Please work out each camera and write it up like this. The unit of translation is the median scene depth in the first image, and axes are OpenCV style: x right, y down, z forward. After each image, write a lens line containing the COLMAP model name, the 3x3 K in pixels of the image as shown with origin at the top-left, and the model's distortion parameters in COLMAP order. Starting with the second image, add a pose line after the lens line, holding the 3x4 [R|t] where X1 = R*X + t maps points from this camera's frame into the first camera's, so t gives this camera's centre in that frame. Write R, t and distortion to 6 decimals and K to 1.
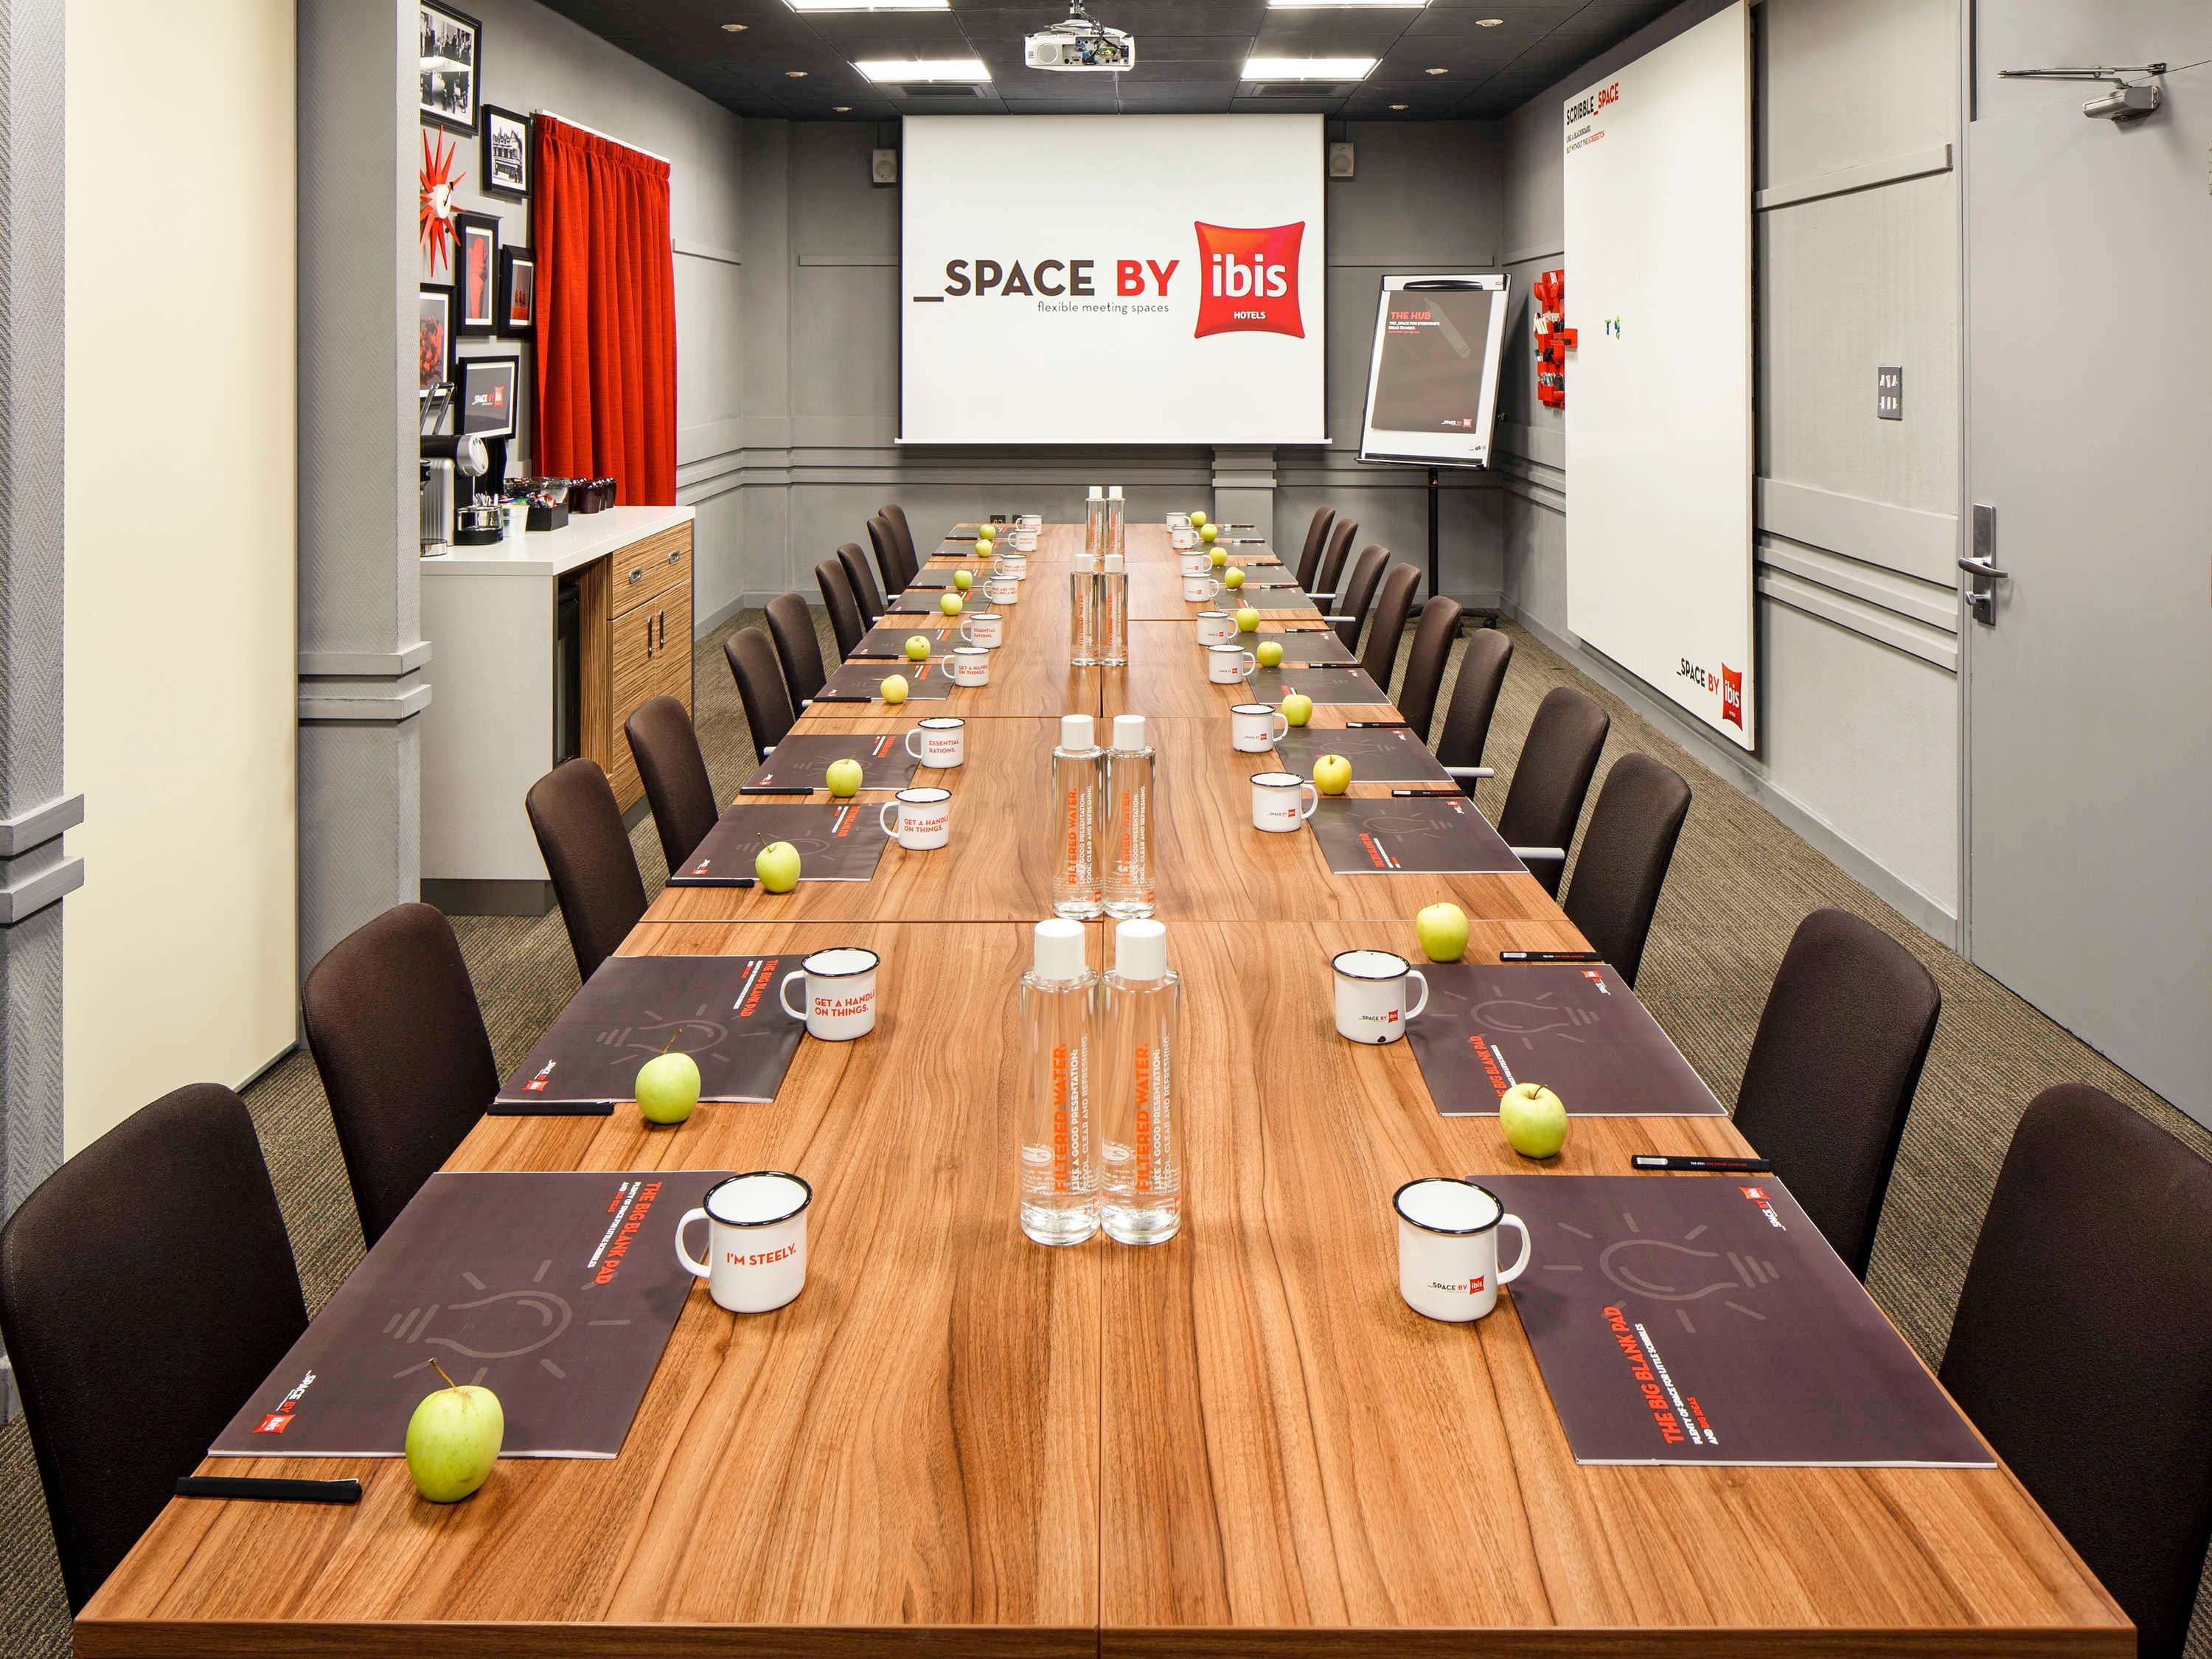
lens RADIAL K [[1694.9, 0, 1107.0], [0, 1694.9, 532.1], [0, 0, 1]] dist [-0.010667, -0.002661]
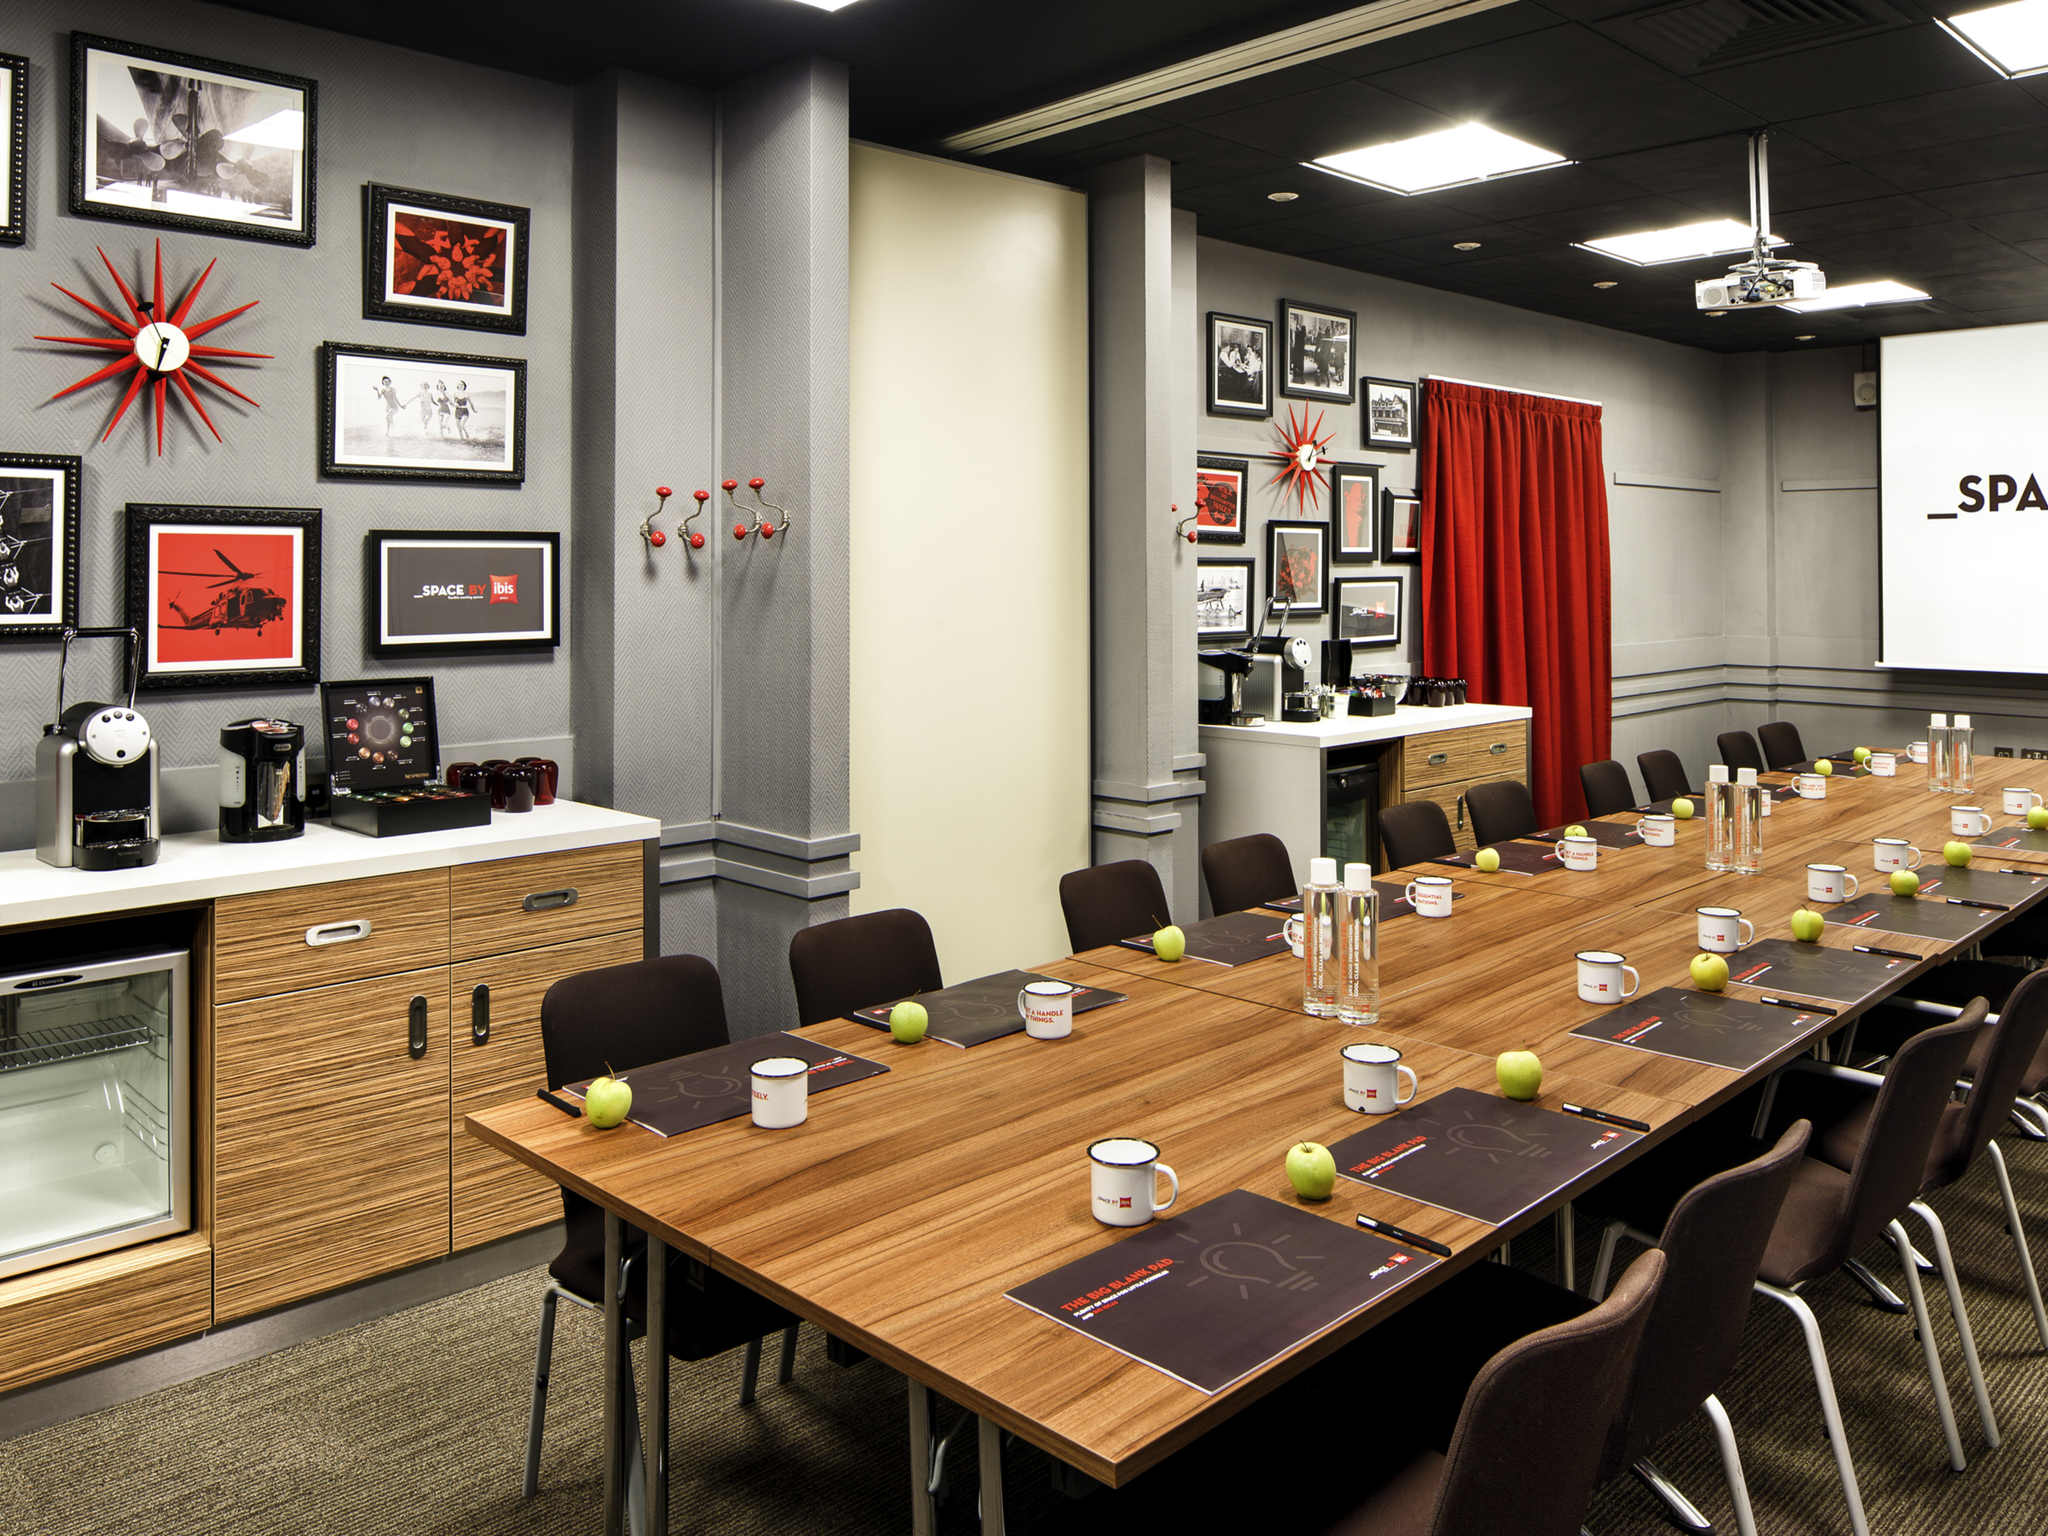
lens RADIAL K [[1551.5, 0, 1024.0], [0, 1551.5, 768.0], [0, 0, 1]] dist [-0.009085, 0.139788]
pose [[0.715181, 0.090007, -0.693119, 0.277197], [-0.077282, 0.995776, 0.049568, -0.000231], [0.694653, 0.018115, 0.719117, -0.004124]]
